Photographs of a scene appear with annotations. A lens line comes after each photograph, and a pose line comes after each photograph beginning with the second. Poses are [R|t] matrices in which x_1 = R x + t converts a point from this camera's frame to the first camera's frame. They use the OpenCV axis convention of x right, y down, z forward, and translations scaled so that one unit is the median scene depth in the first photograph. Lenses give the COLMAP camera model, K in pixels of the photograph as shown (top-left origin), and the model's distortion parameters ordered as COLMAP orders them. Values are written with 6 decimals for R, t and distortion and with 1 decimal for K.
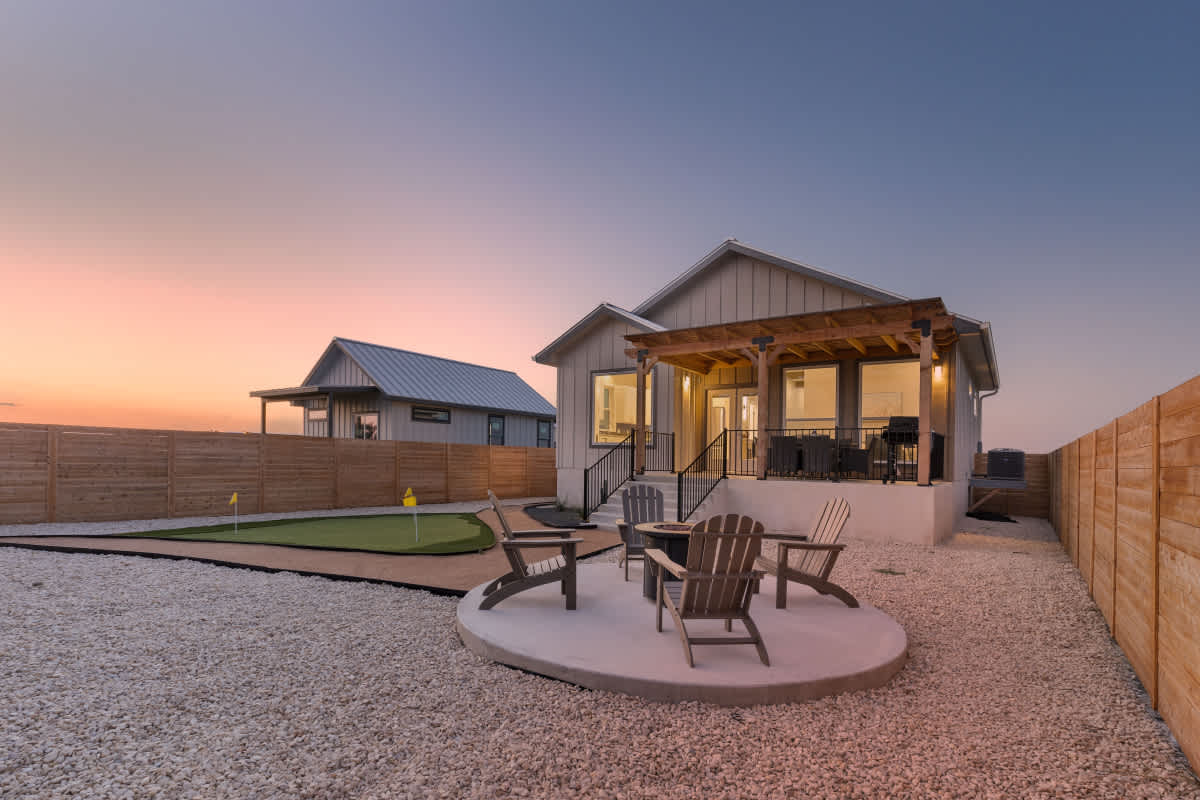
lens RADIAL K [[578.2, 0, 600.7], [0, 578.2, 451.5], [0, 0, 1]] dist [0.000399, -0.000015]
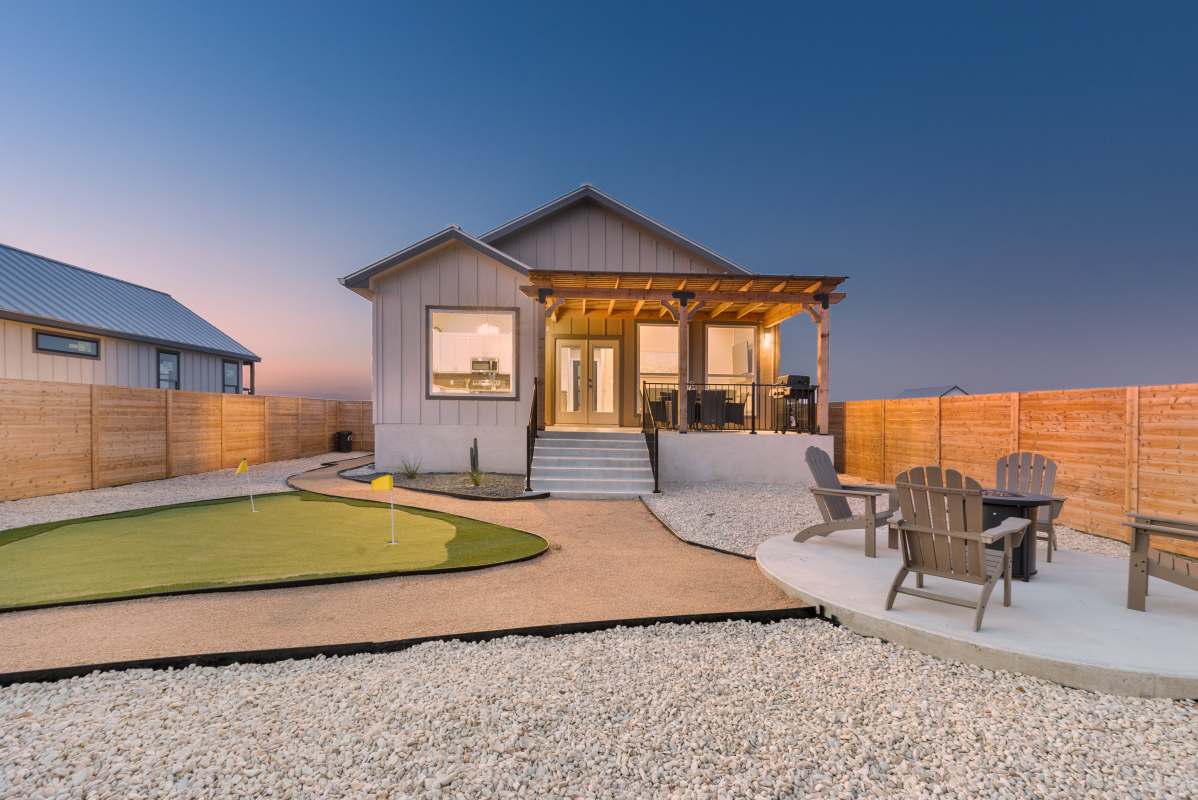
lens RADIAL K [[564.6, 0, 600.1], [0, 564.6, 404.1], [0, 0, 1]] dist [0.000562, -0.000226]
pose [[0.806742, 0.002533, 0.590898, -0.314080], [-0.005804, 0.999977, 0.003636, -0.003502], [-0.590875, -0.006363, 0.806738, 0.219551]]
